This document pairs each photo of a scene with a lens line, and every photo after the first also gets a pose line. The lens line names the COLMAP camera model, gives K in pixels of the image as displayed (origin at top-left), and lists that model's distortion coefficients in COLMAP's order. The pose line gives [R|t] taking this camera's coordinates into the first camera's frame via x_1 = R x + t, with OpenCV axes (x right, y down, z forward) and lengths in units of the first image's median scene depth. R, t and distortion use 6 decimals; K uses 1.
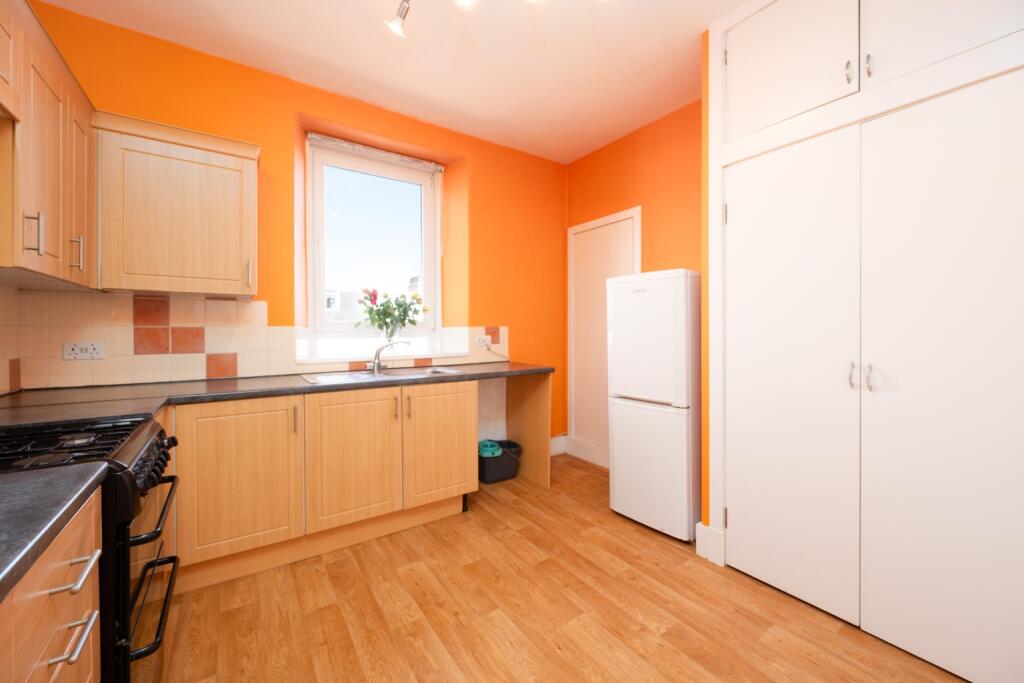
lens RADIAL K [[409.2, 0, 517.3], [0, 409.2, 339.2], [0, 0, 1]] dist [0.000982, -0.000027]
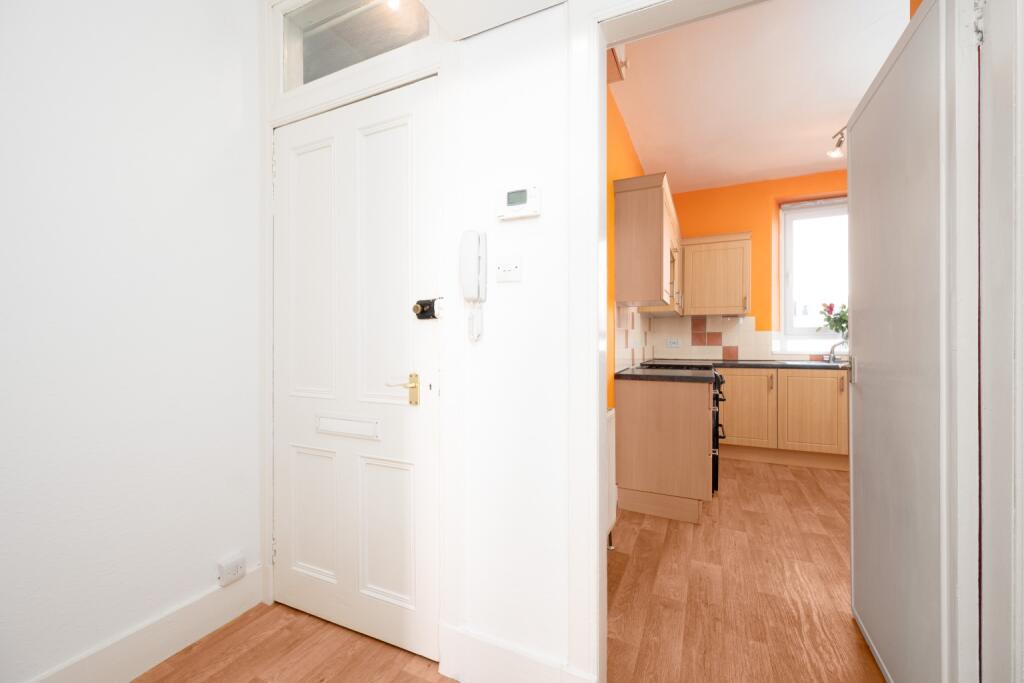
lens RADIAL K [[409.2, 0, 517.3], [0, 409.2, 339.2], [0, 0, 1]] dist [0.000982, -0.000027]
pose [[0.501779, -0.005240, -0.864980, 0.372352], [-0.018524, 0.999687, -0.016802, 0.050011], [0.864798, 0.024454, 0.501525, -0.719446]]
